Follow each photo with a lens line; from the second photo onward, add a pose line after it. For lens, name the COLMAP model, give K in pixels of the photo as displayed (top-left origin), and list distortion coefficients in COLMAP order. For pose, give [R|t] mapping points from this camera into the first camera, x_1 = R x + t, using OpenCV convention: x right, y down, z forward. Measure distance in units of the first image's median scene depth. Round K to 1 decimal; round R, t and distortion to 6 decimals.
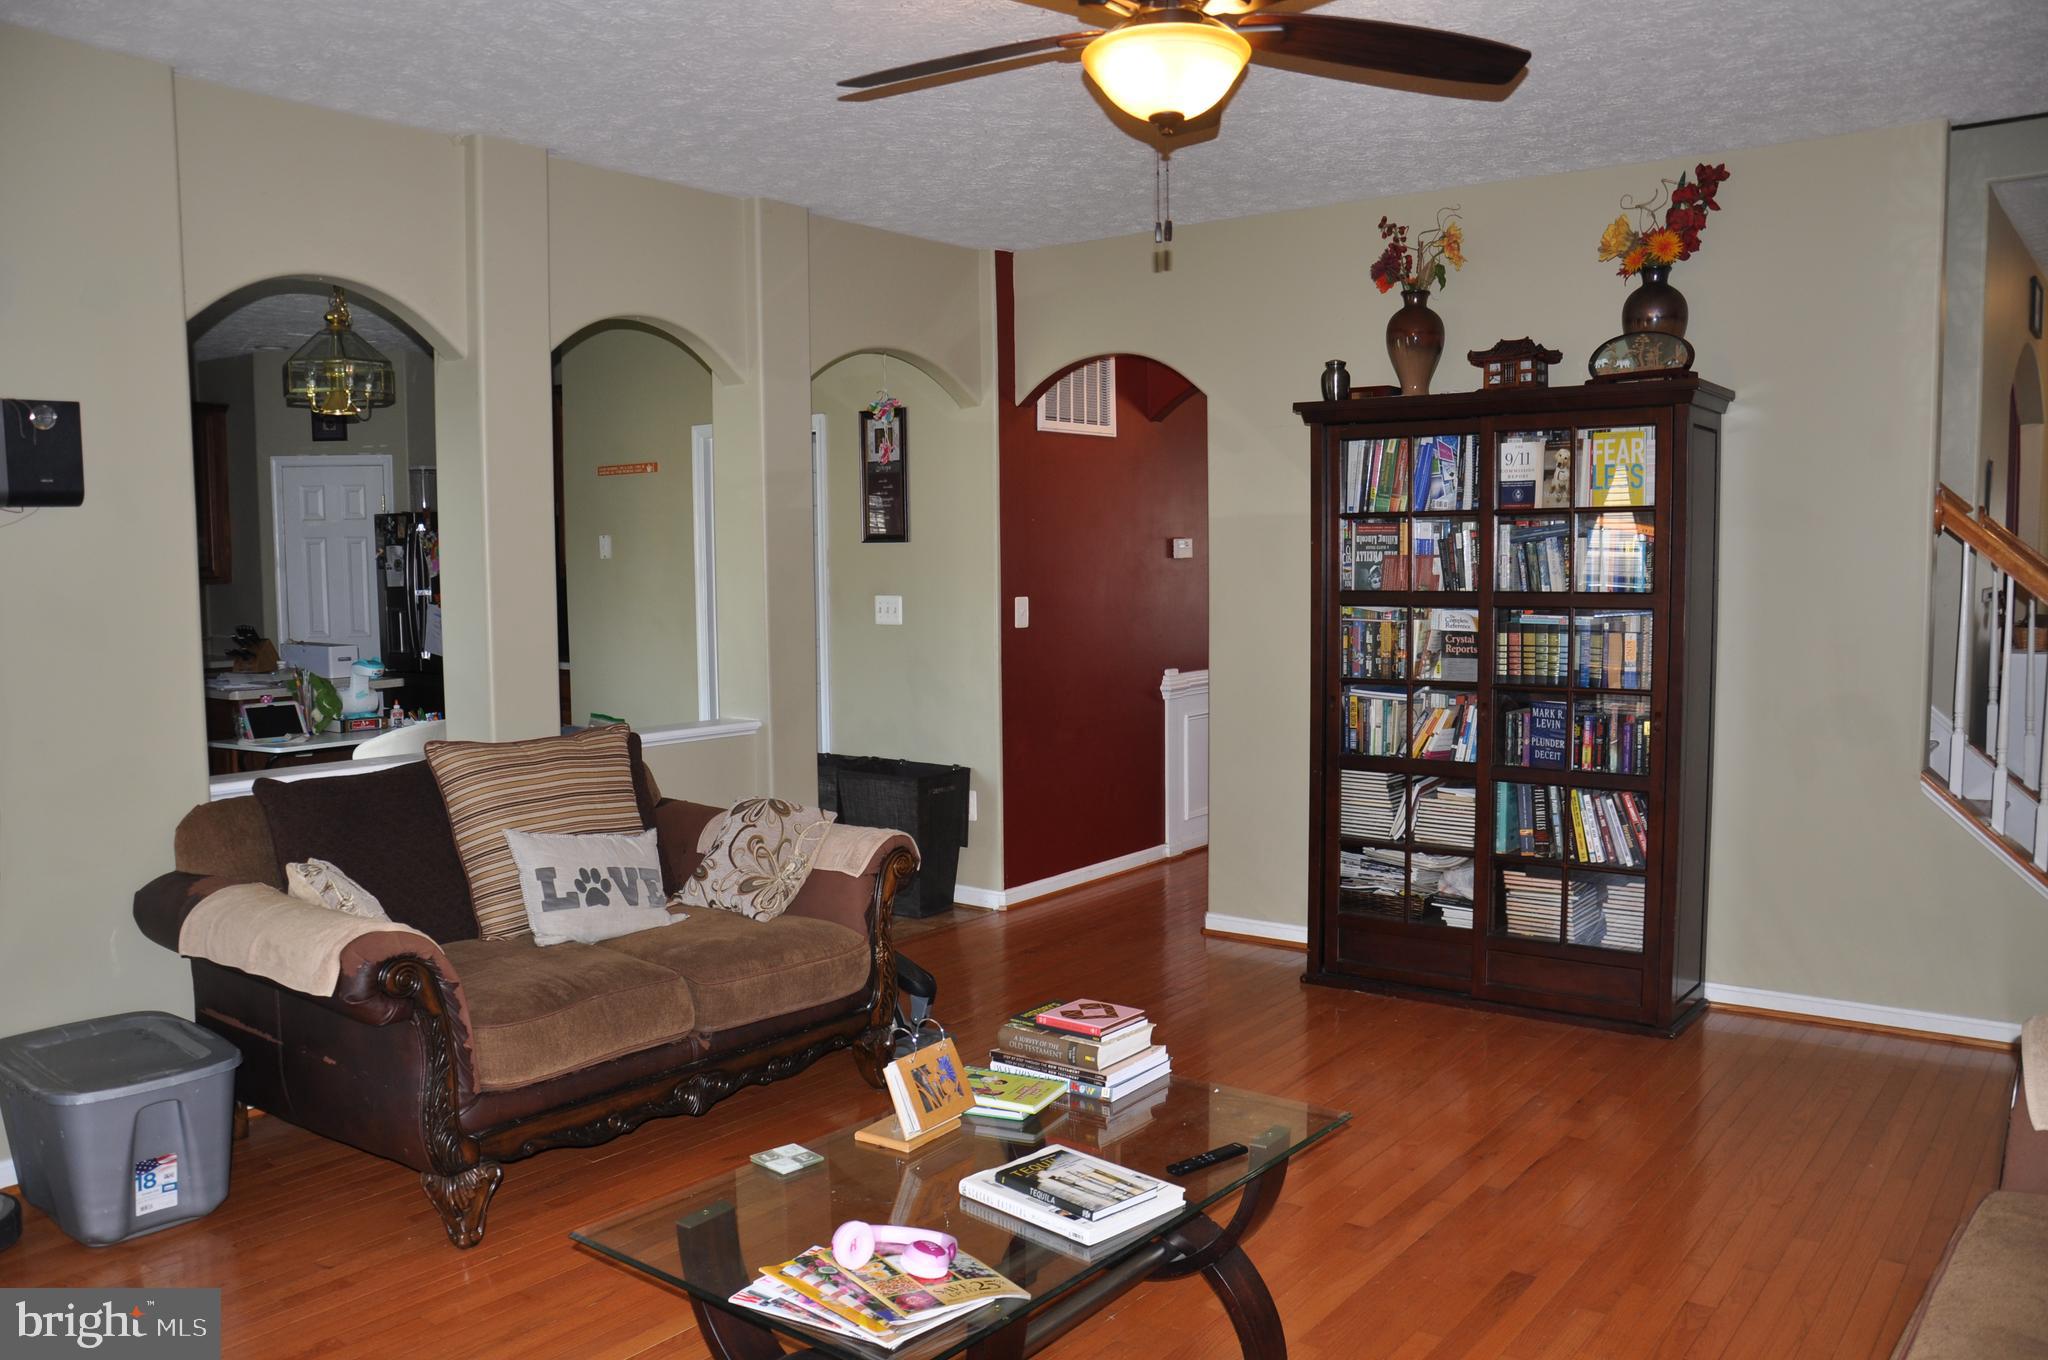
lens RADIAL K [[1627.4, 0, 1021.1], [0, 1627.4, 681.7], [0, 0, 1]] dist [-0.140551, 0.116100]
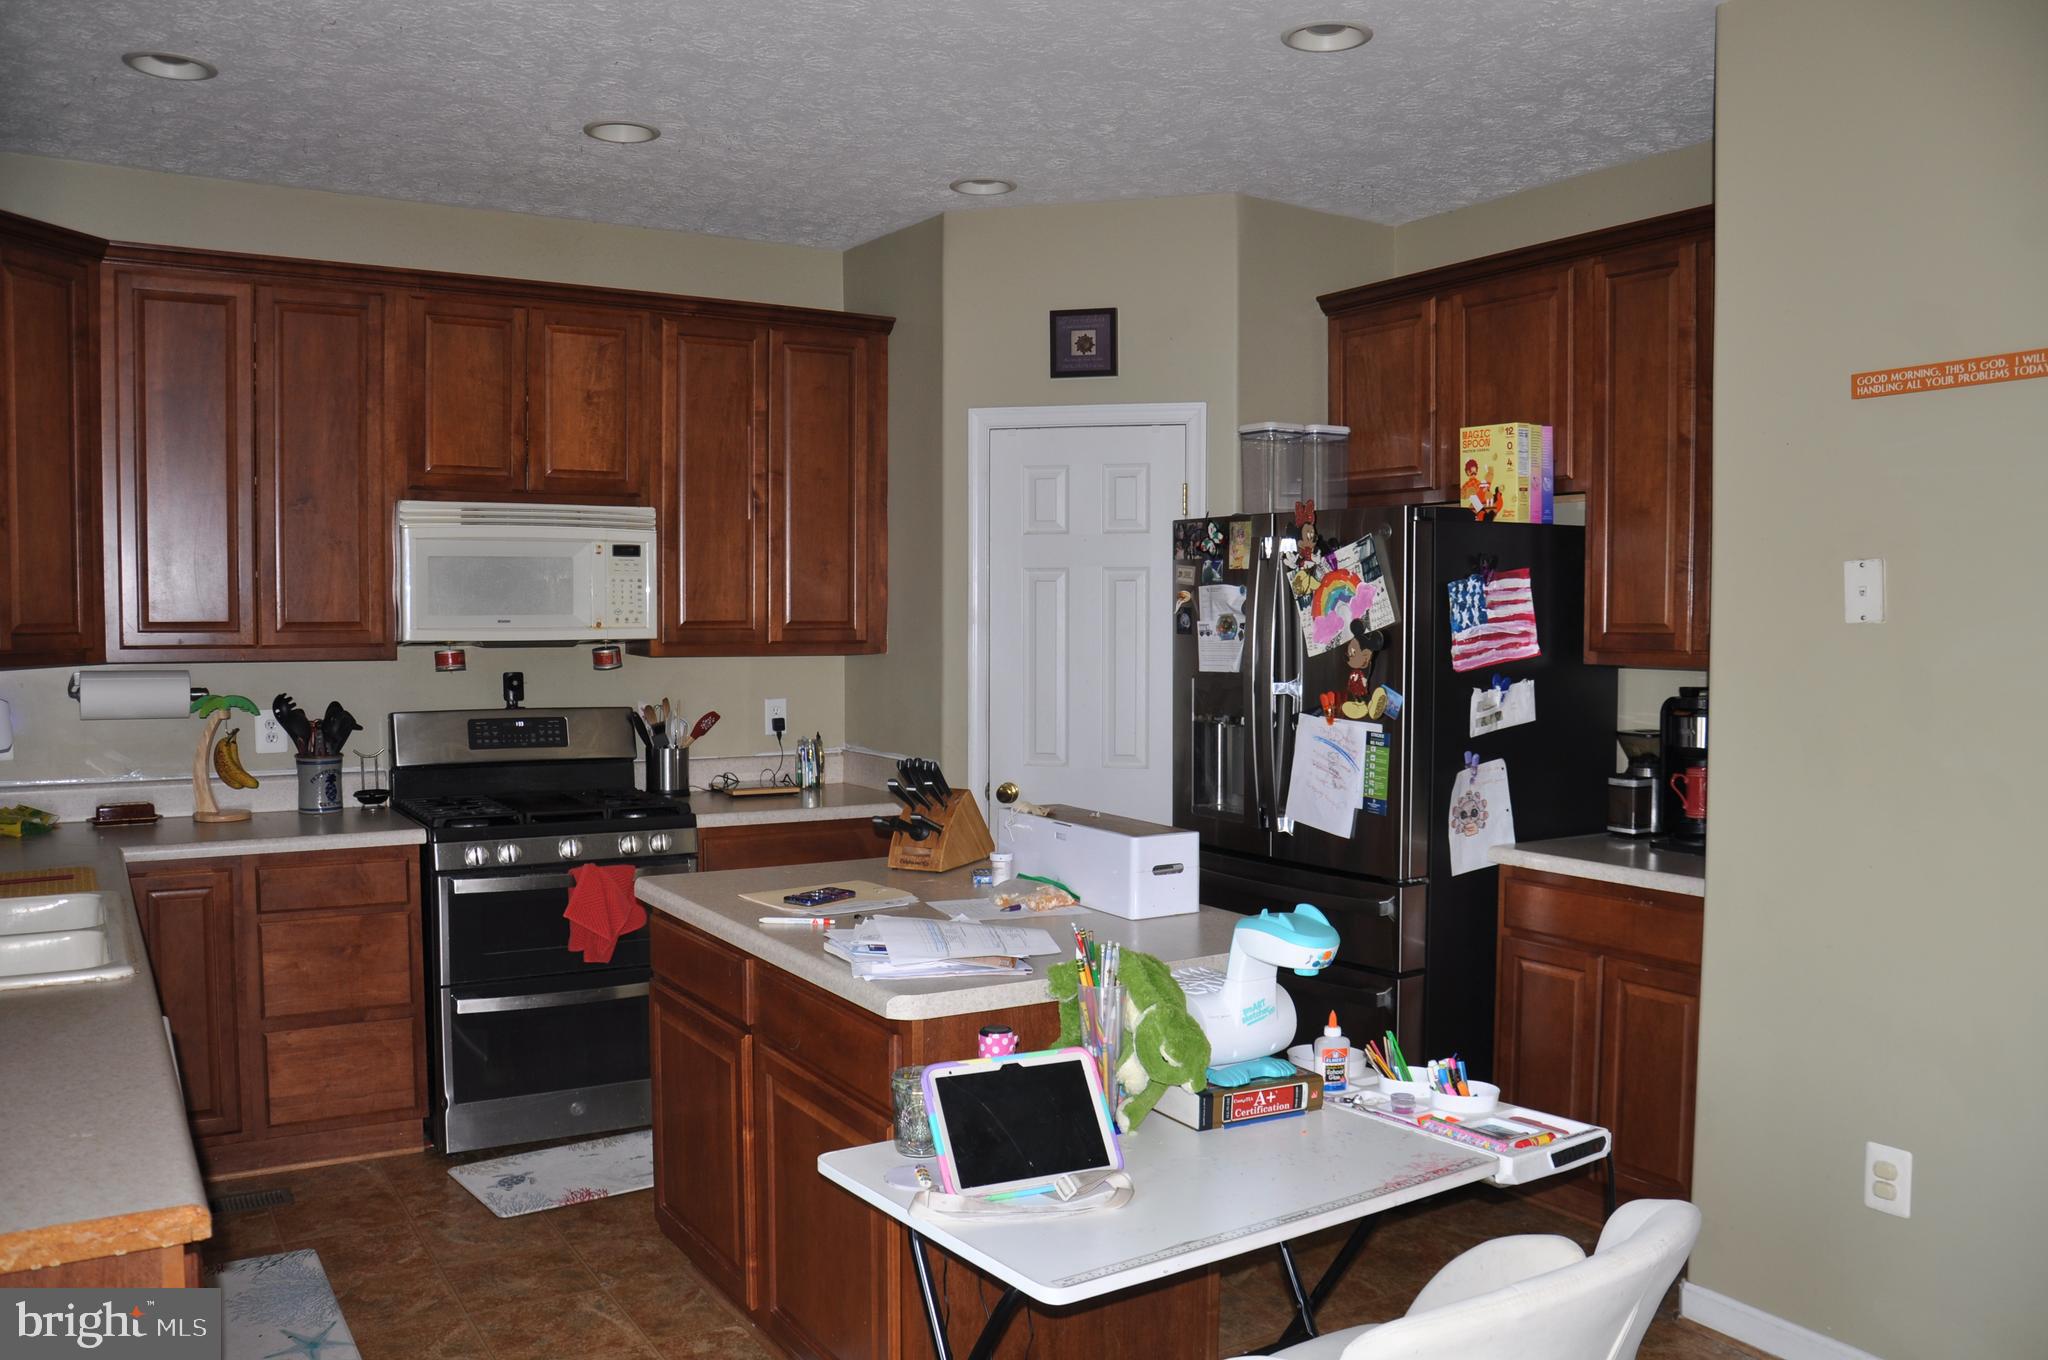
lens RADIAL K [[1627.4, 0, 1026.8], [0, 1627.4, 681.9], [0, 0, 1]] dist [-0.140551, 0.116100]
pose [[0.933796, 0.023875, -0.357009, -0.476273], [-0.037716, 0.998781, -0.031858, -0.068539], [0.355813, 0.043214, 0.933558, 0.929097]]
